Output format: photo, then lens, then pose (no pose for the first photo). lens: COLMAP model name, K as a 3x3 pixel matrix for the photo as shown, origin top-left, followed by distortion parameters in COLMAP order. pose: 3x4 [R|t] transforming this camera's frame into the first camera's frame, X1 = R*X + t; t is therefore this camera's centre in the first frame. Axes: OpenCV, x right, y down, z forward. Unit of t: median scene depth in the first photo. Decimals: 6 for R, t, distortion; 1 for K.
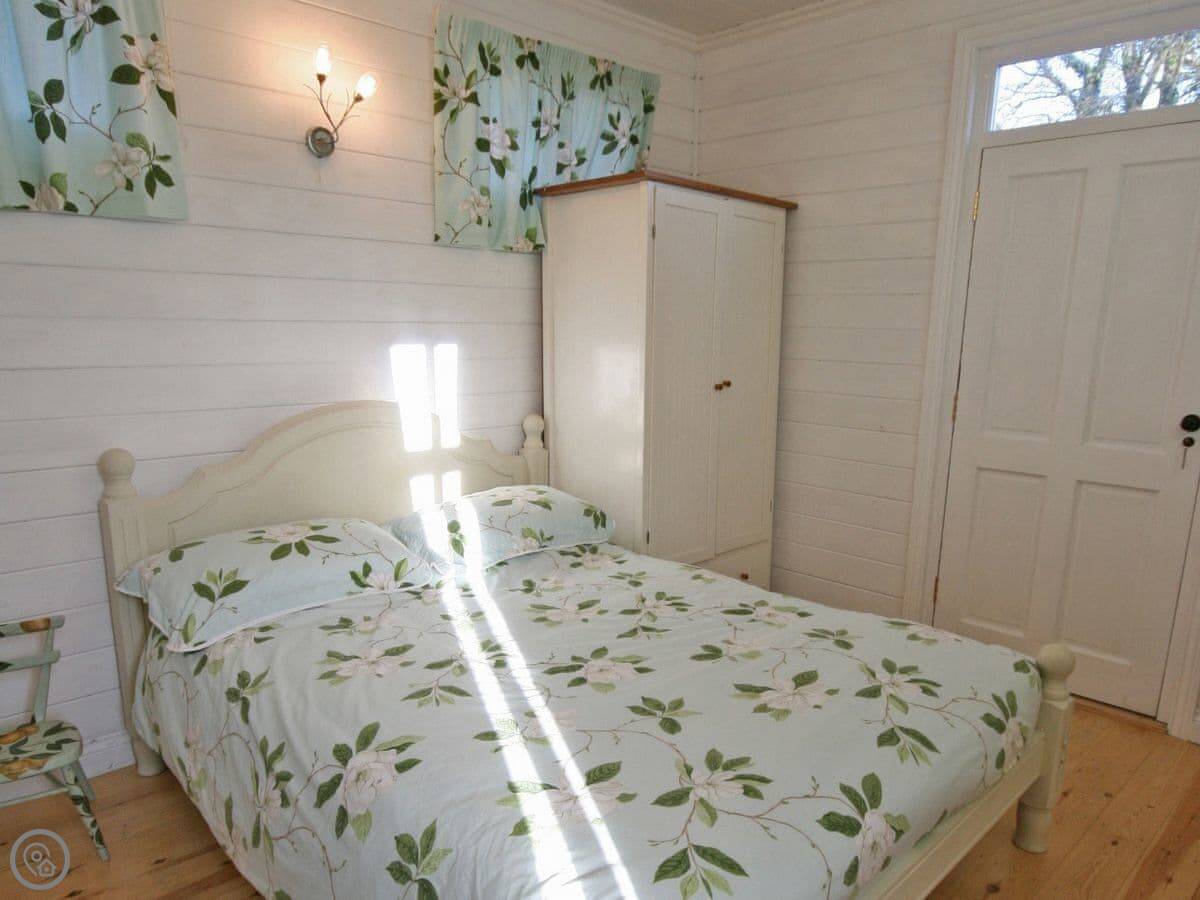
lens RADIAL K [[839.9, 0, 615.5], [0, 839.9, 513.3], [0, 0, 1]] dist [-0.006827, -0.006390]
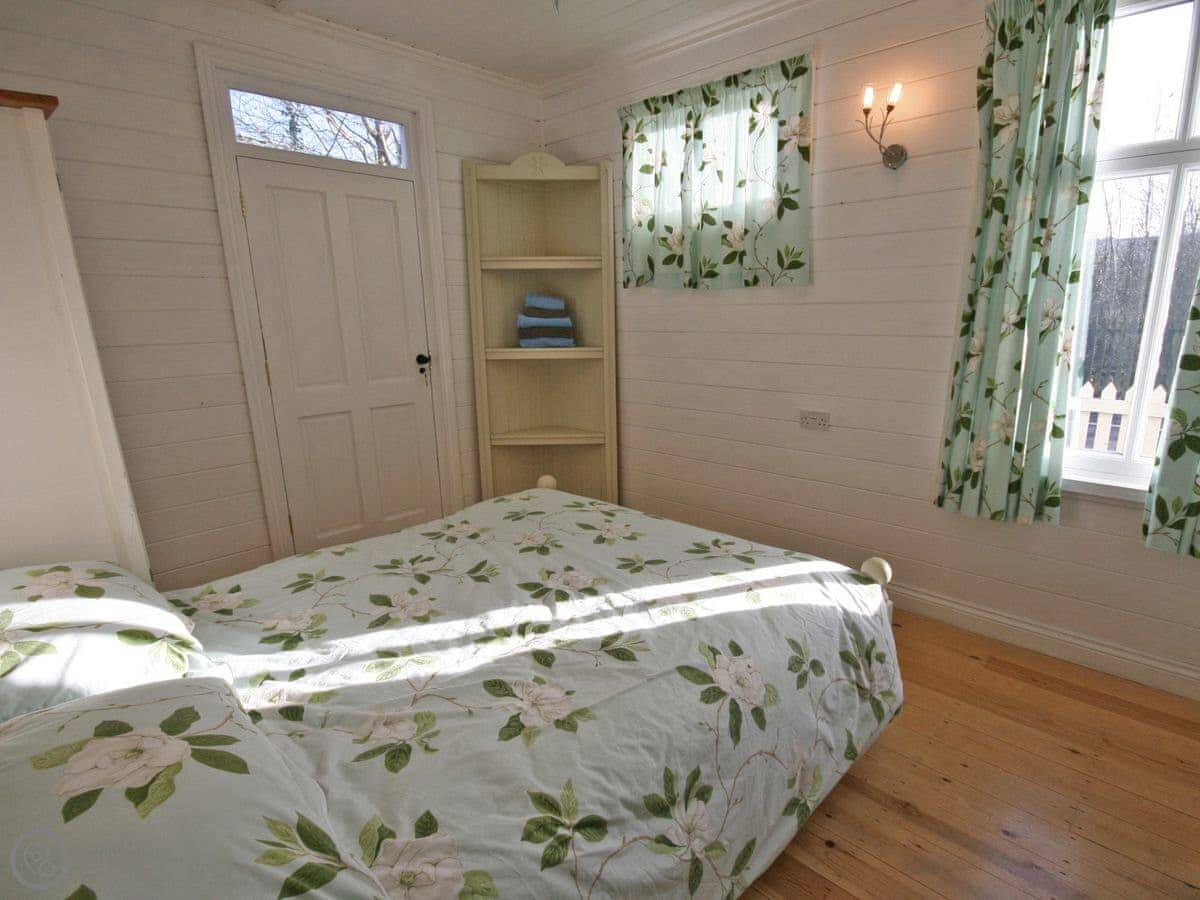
lens RADIAL K [[636.5, 0, 621.6], [0, 636.5, 457.3], [0, 0, 1]] dist [0.002153, -0.000187]
pose [[-0.028285, -0.244633, 0.969203, -0.764948], [0.237897, 0.940084, 0.244226, -0.169959], [-0.970878, 0.237478, 0.031608, 0.741547]]
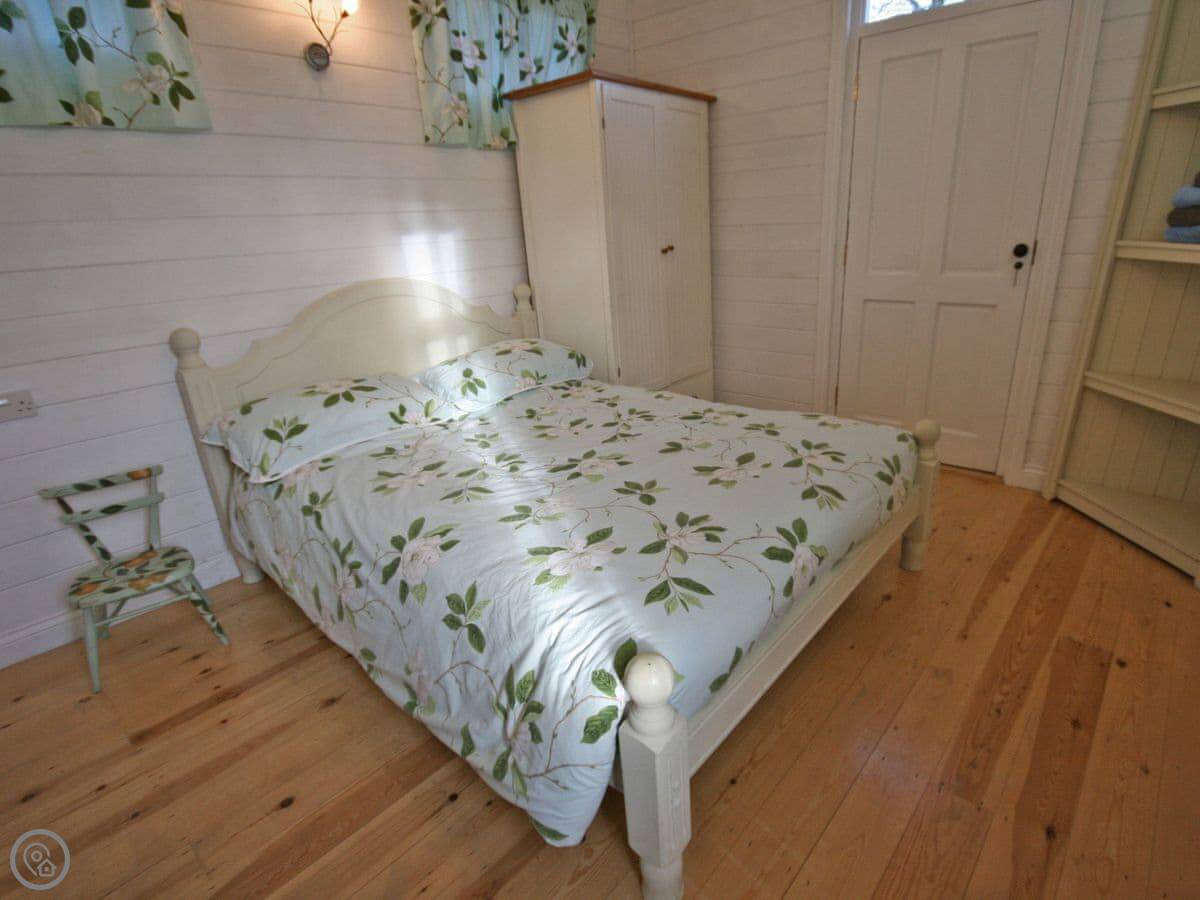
lens RADIAL K [[626.6, 0, 636.1], [0, 626.6, 455.6], [0, 0, 1]] dist [0.000500, -0.012514]
pose [[0.994635, -0.086774, 0.056310, -0.001771], [0.078465, 0.987606, 0.135934, 0.037214], [-0.067408, -0.130787, 0.989116, 0.025009]]
